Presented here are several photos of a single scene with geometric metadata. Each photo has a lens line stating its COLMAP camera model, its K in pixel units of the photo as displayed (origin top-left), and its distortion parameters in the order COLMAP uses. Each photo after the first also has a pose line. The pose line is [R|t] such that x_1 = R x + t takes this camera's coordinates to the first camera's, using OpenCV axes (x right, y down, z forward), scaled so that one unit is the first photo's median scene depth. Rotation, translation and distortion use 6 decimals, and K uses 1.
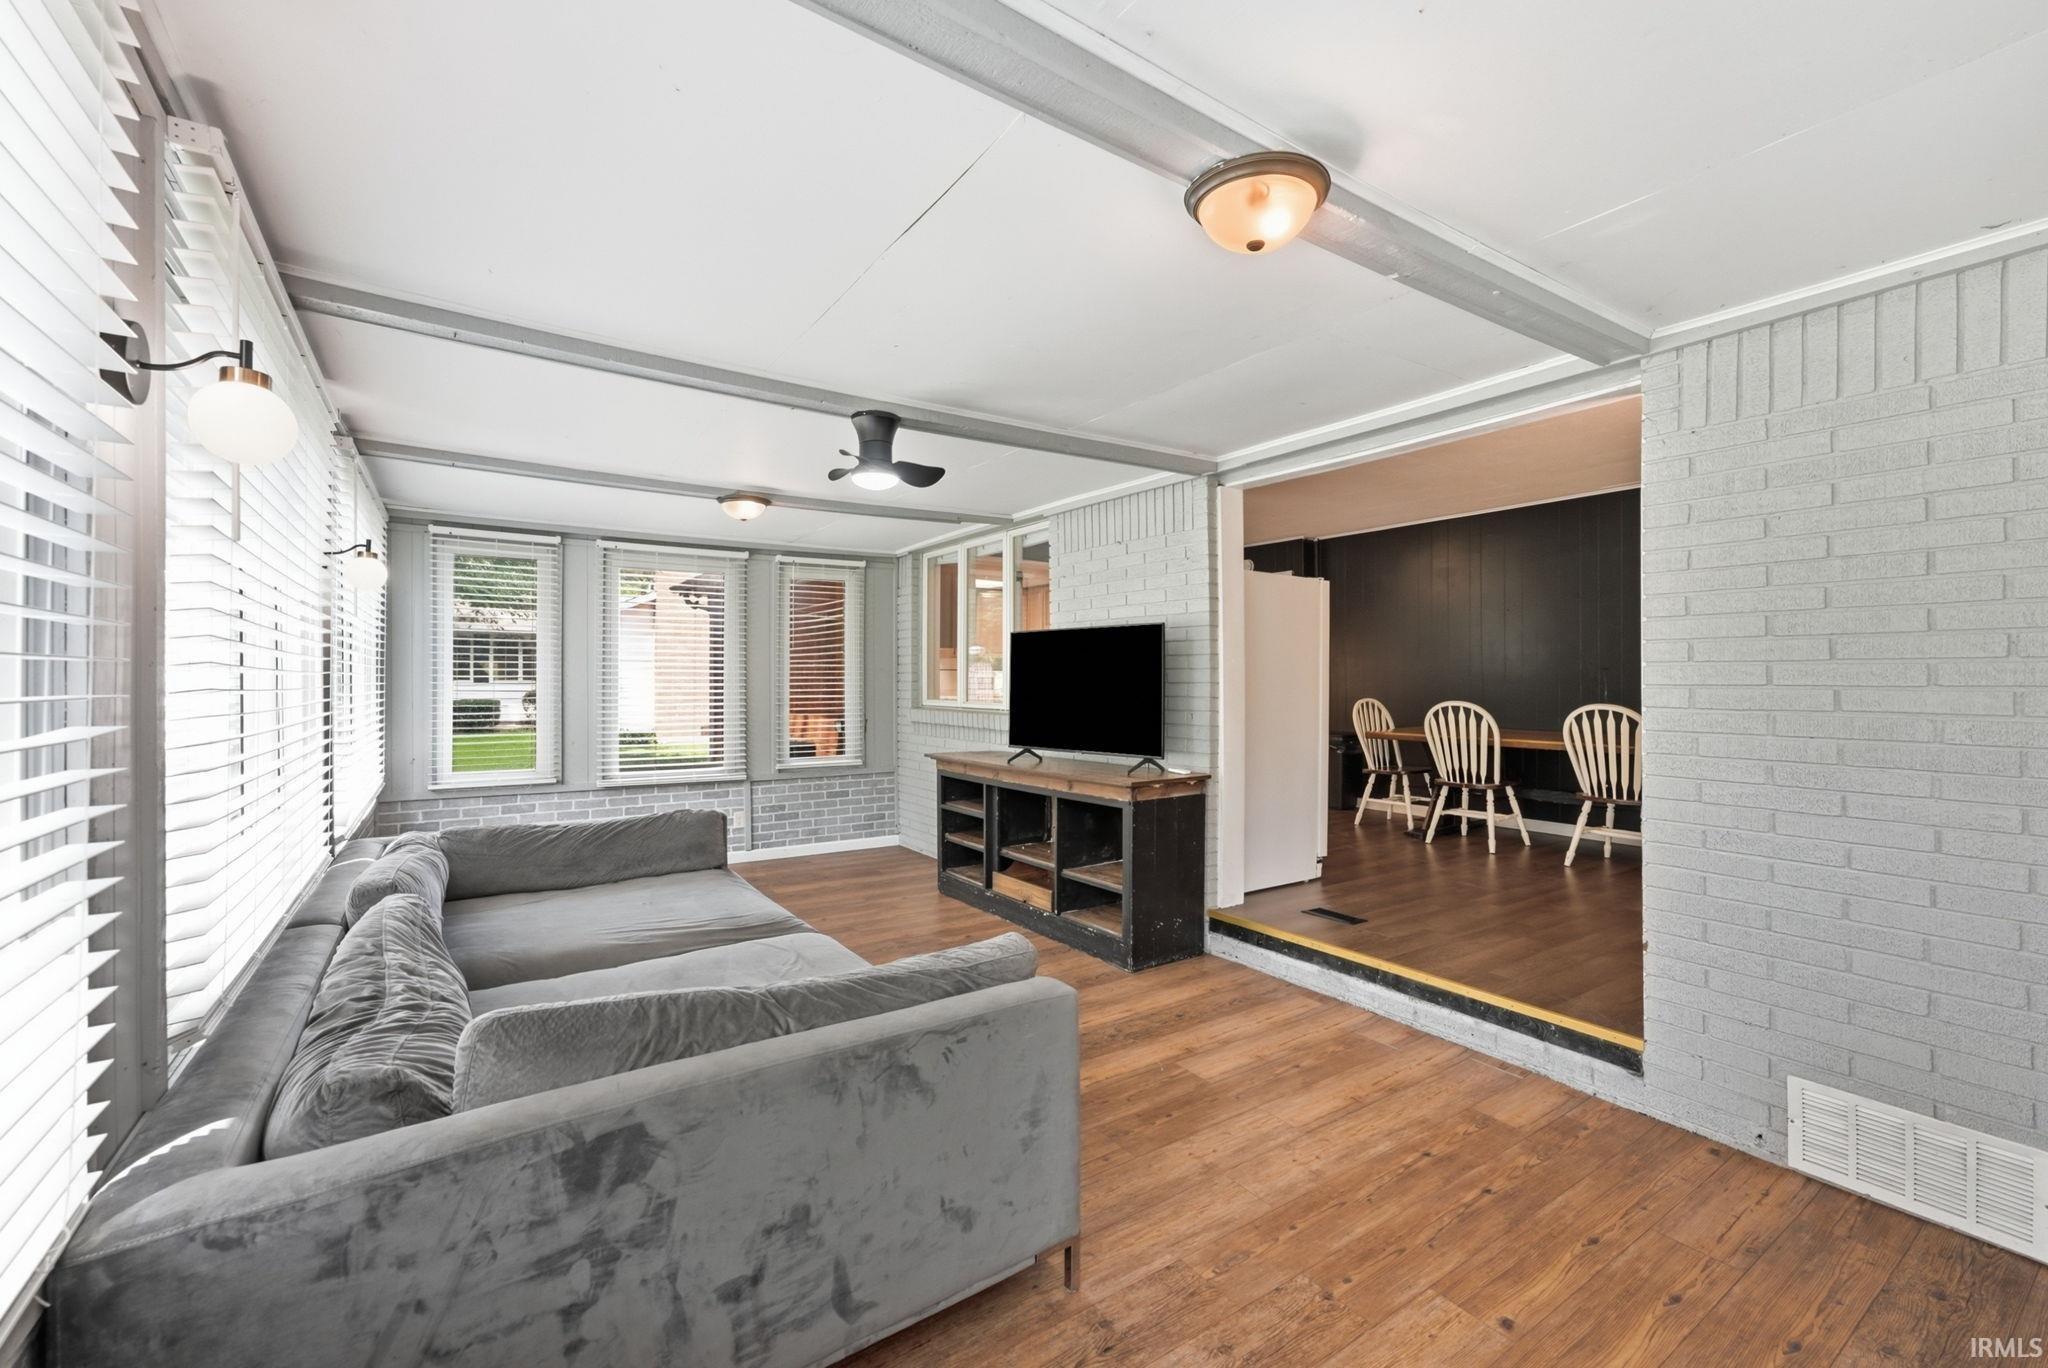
lens RADIAL K [[837.8, 0, 1037.3], [0, 837.8, 683.6], [0, 0, 1]] dist [0.002257, 0.000442]
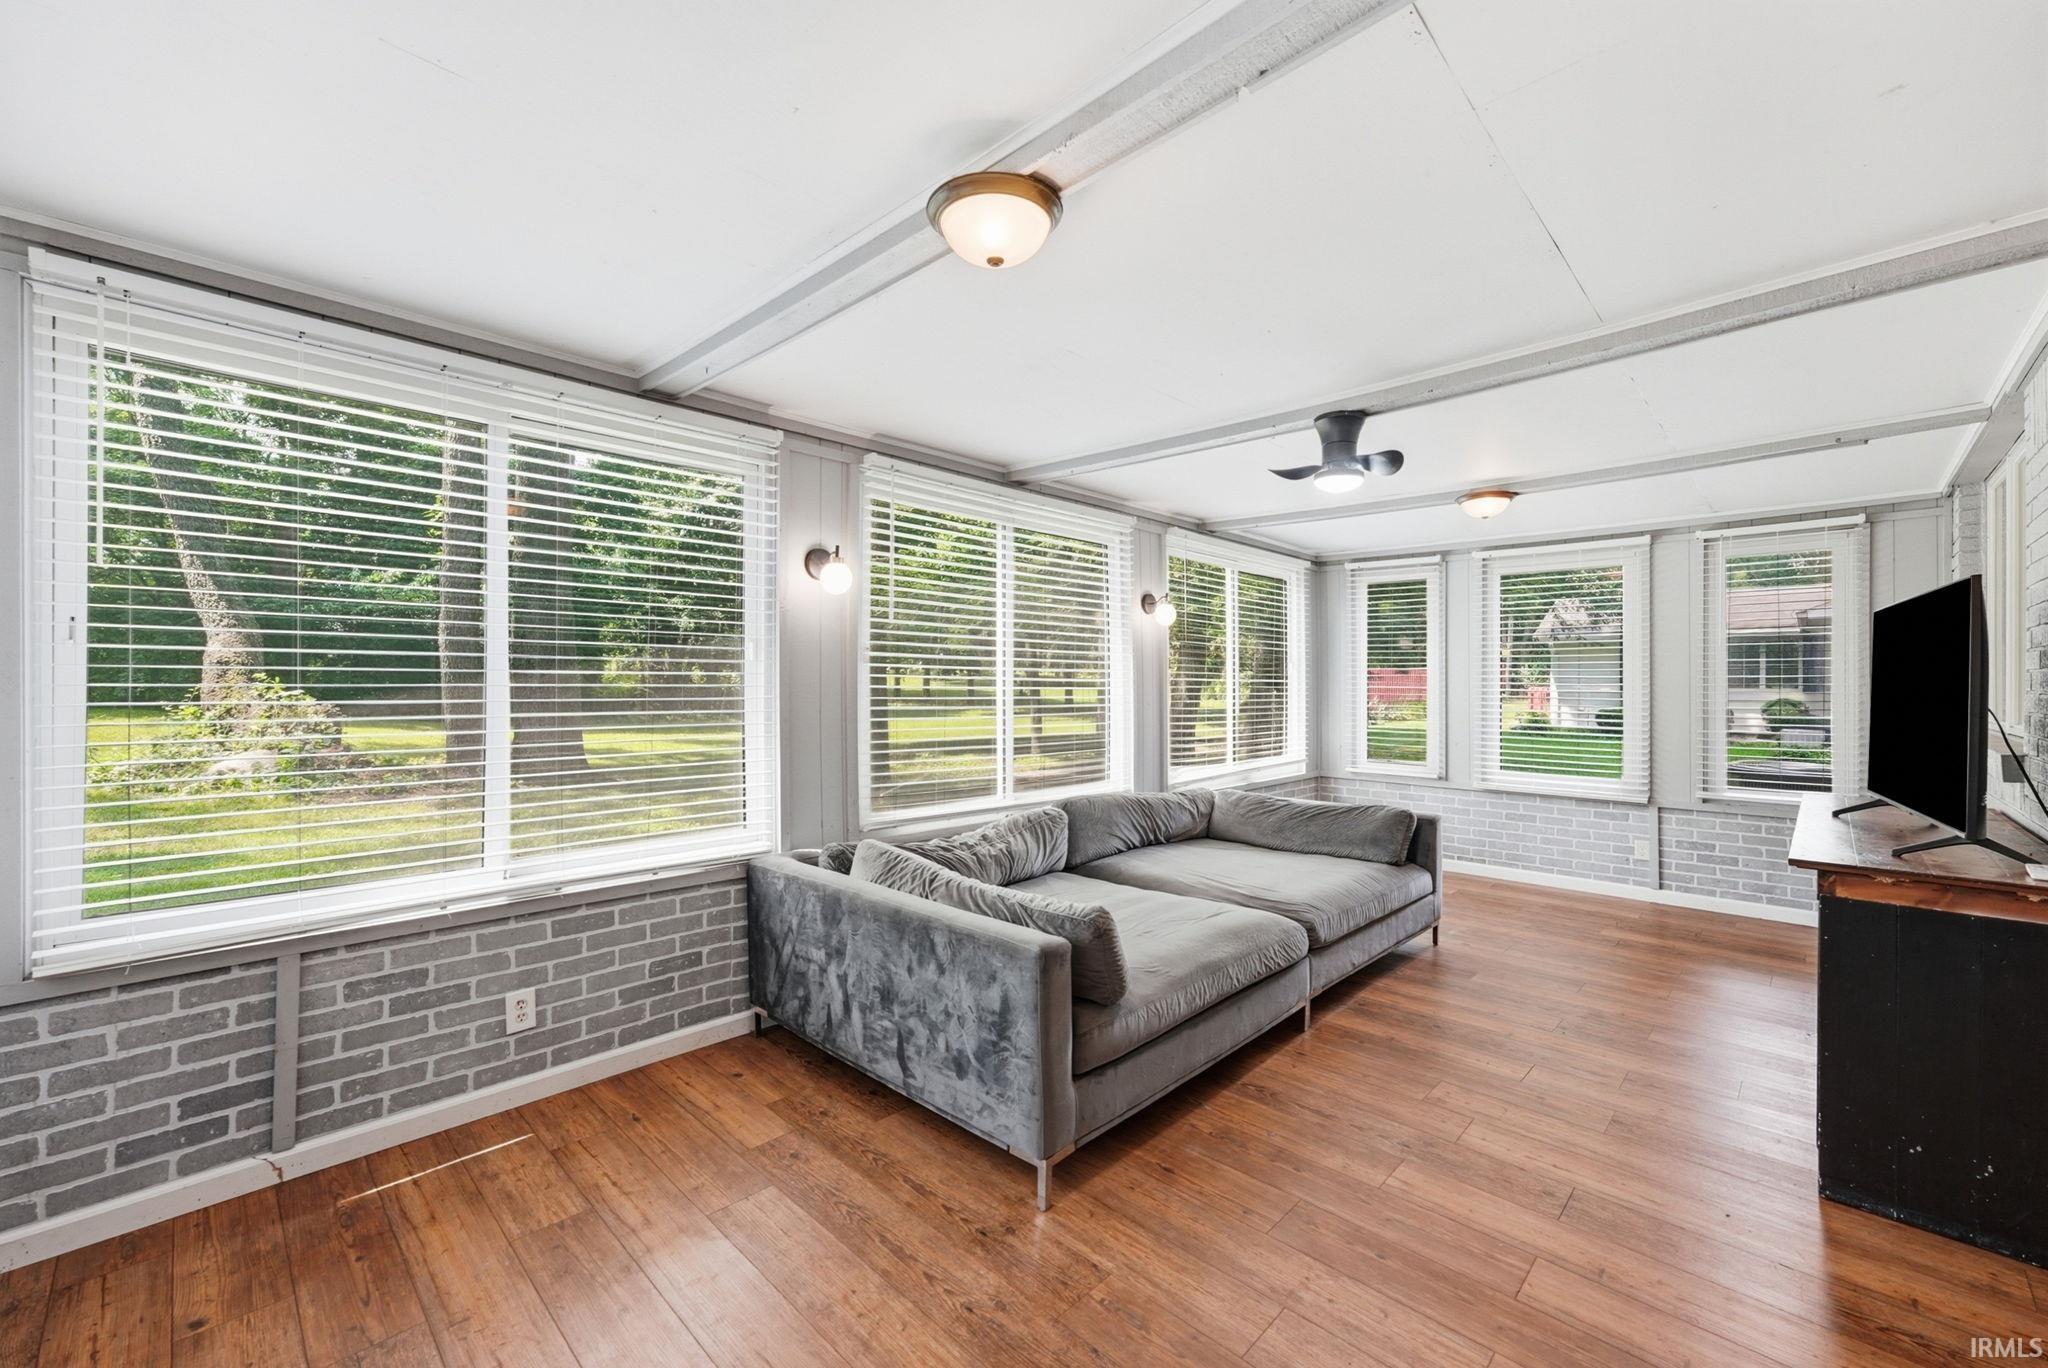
lens RADIAL K [[837.8, 0, 1043.0], [0, 837.8, 682.5], [0, 0, 1]] dist [0.002257, 0.000442]
pose [[0.208859, -0.005116, -0.977932, 0.482186], [-0.006011, 0.999961, -0.006515, 0.001967], [0.977927, 0.007239, 0.208820, 0.309188]]
